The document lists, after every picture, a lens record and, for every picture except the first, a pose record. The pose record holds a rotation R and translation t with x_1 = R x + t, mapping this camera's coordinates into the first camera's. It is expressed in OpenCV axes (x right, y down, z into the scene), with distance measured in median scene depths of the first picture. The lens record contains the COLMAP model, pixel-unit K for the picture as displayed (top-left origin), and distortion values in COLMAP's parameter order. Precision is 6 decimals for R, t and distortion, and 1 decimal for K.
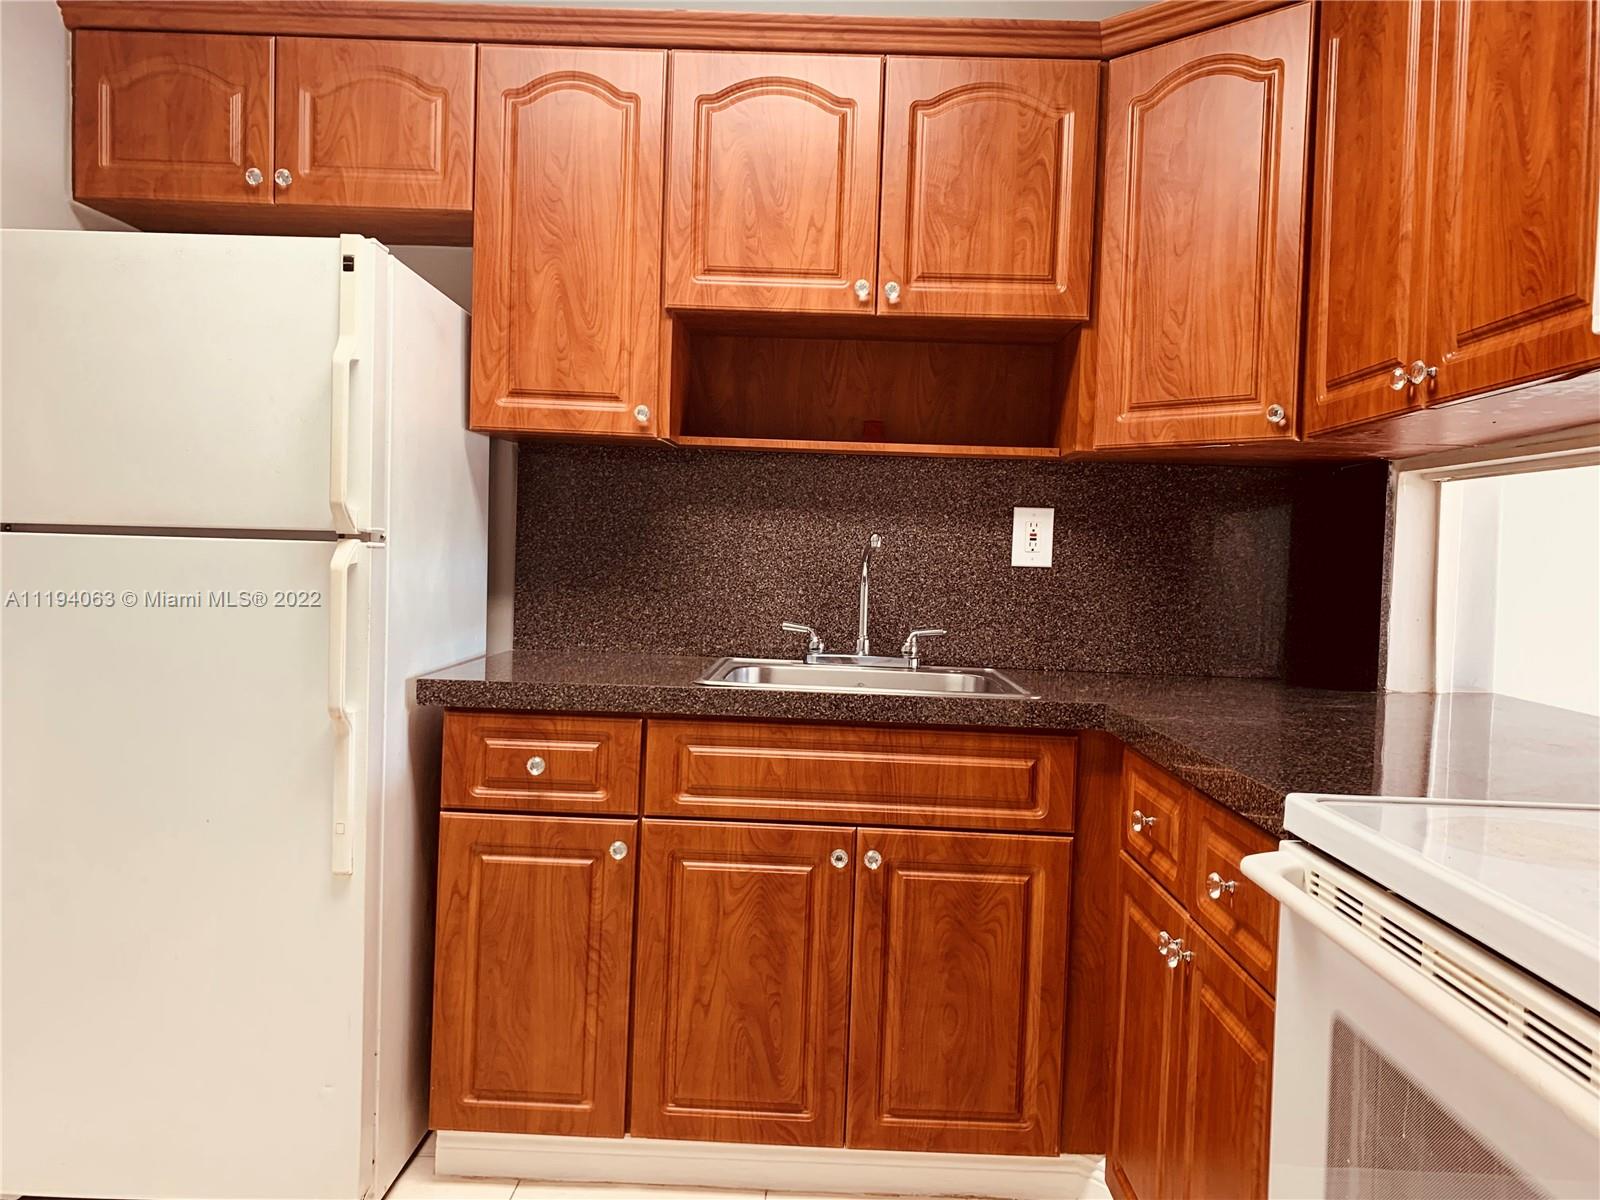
lens RADIAL K [[1219.1, 0, 789.7], [0, 1219.1, 599.4], [0, 0, 1]] dist [0.035498, -0.043906]
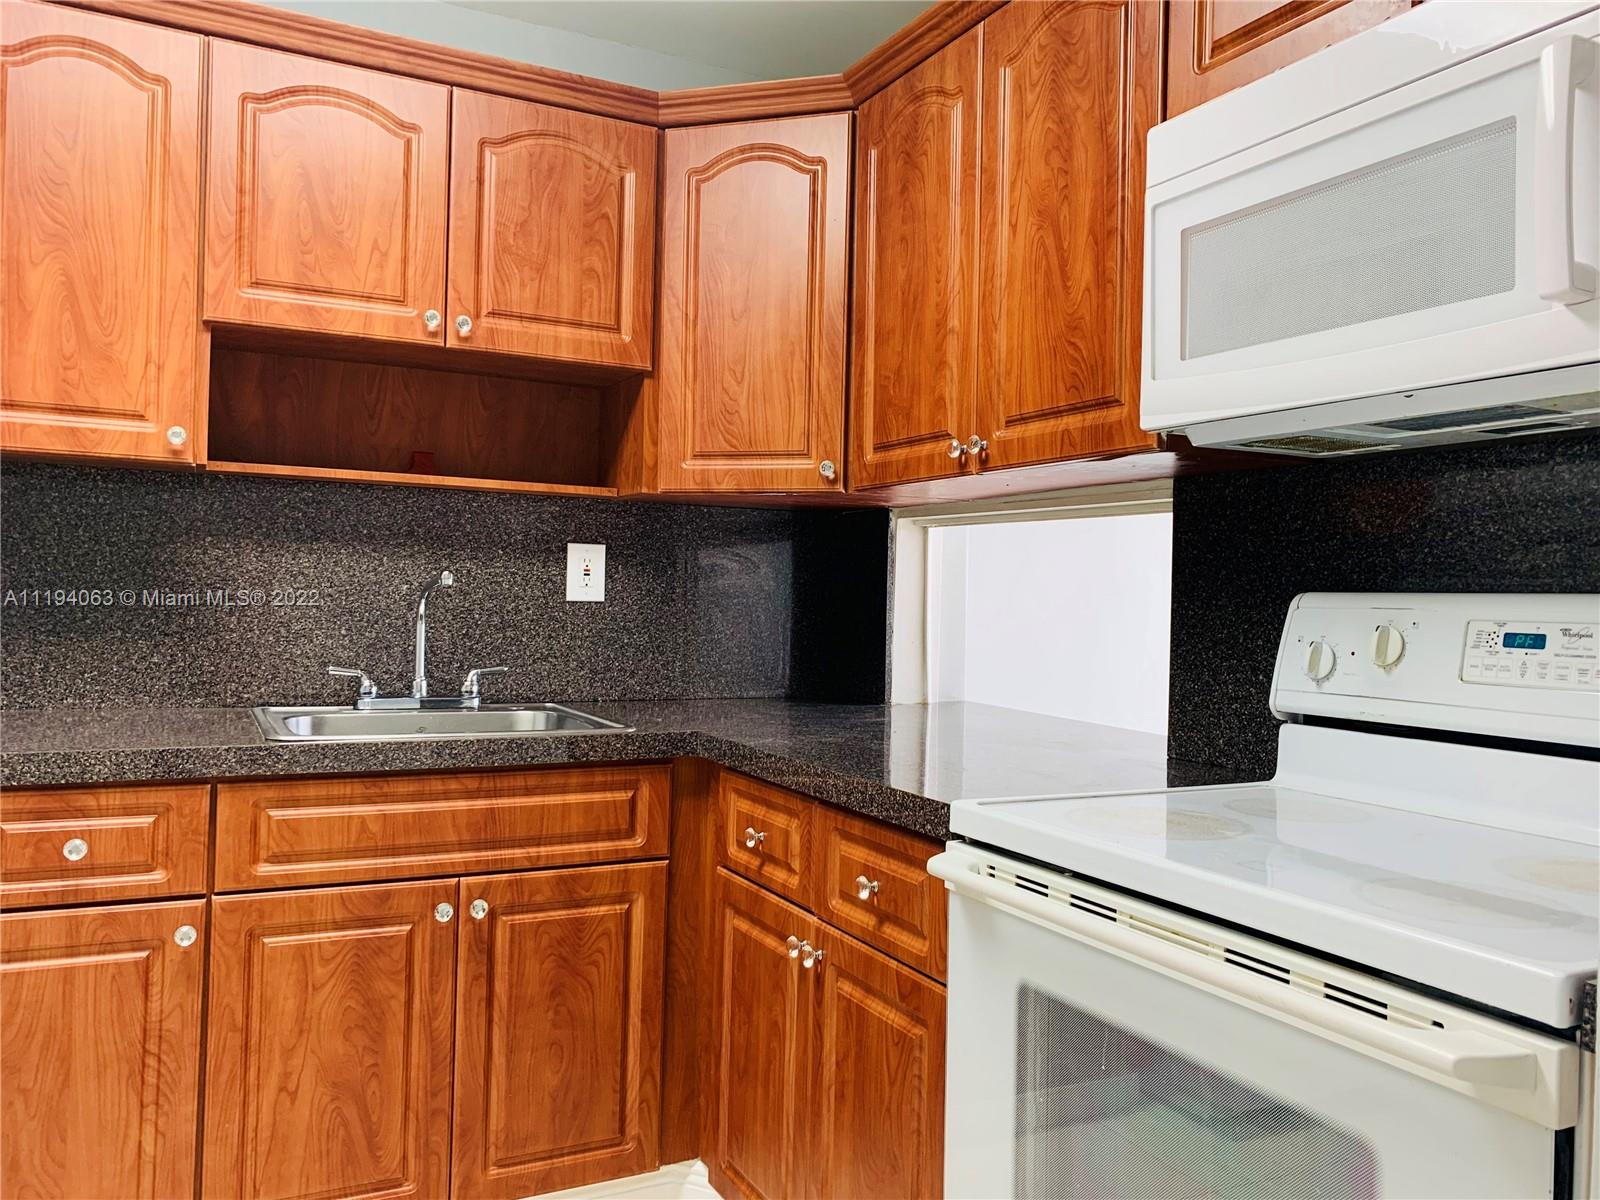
lens RADIAL K [[1219.1, 0, 793.0], [0, 1219.1, 598.7], [0, 0, 1]] dist [0.035498, -0.043906]
pose [[0.886422, -0.013800, 0.462672, -0.154440], [0.022140, 0.999675, -0.012601, -0.015665], [-0.462348, 0.021414, 0.886440, 0.010833]]
